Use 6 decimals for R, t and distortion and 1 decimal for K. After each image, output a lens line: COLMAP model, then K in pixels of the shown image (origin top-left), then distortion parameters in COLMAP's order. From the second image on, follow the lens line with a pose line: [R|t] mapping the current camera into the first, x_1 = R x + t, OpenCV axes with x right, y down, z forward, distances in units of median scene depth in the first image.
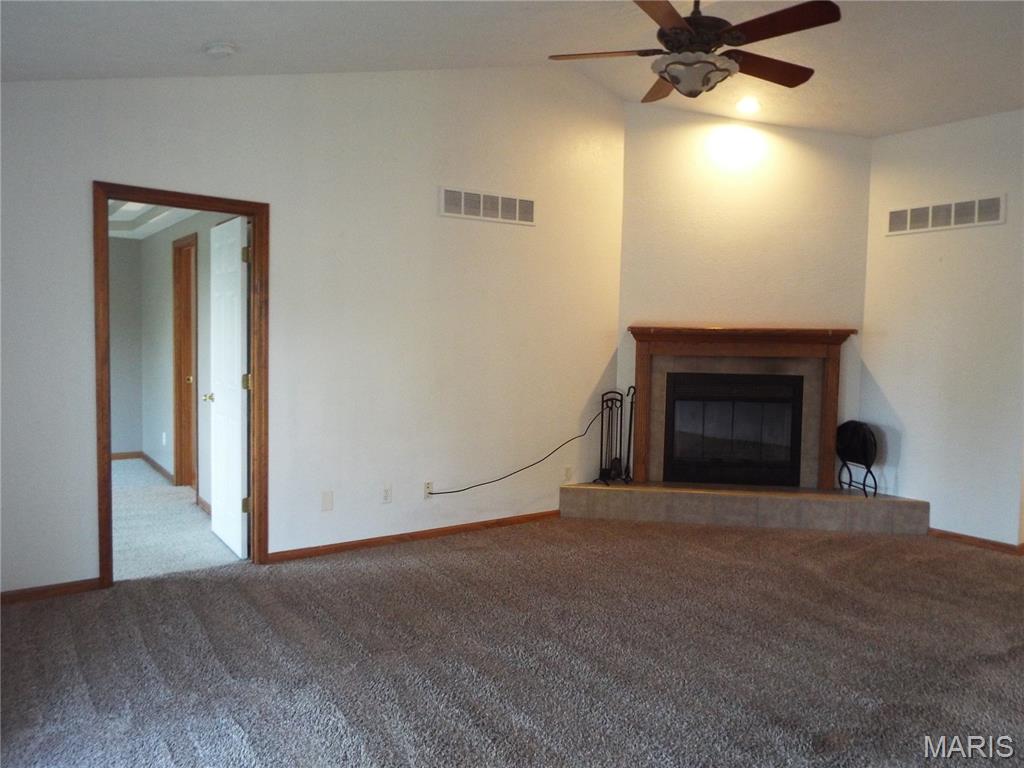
lens RADIAL K [[750.9, 0, 512.0], [0, 750.9, 384.0], [0, 0, 1]] dist [-0.018307, 0.003046]
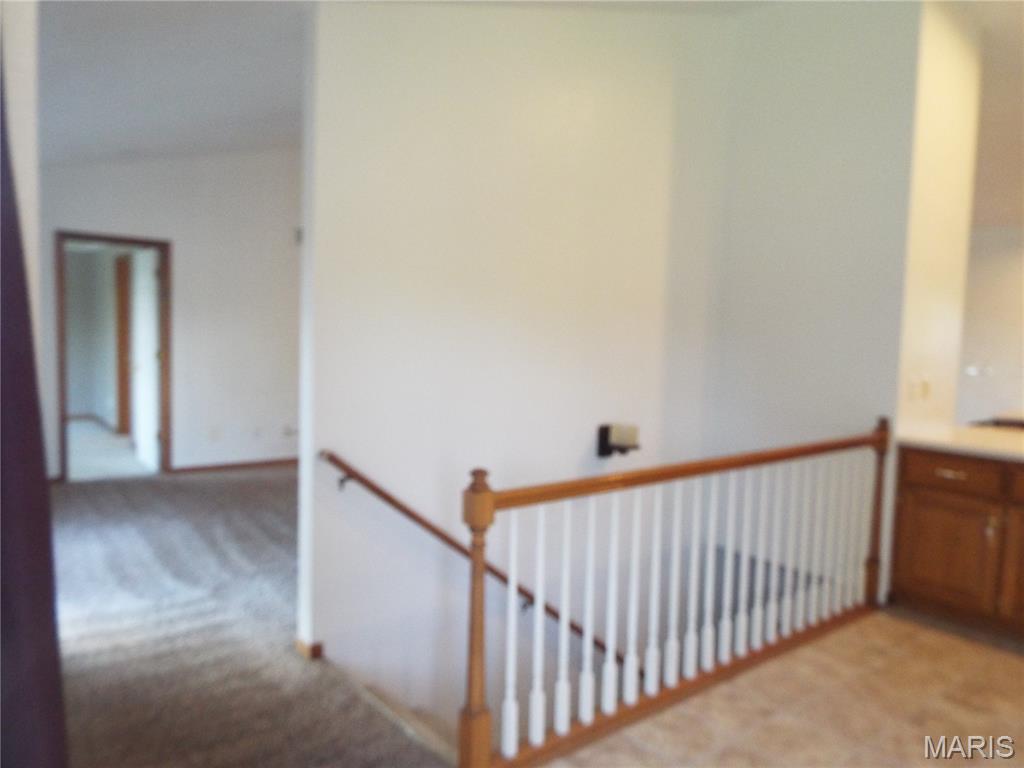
lens RADIAL K [[750.9, 0, 512.0], [0, 750.9, 384.0], [0, 0, 1]] dist [-0.018307, 0.003046]
pose [[0.999086, 0.006517, 0.042235, 0.287627], [-0.006865, 0.999944, 0.008083, 0.035708], [-0.042179, -0.008366, 0.999075, -0.527641]]
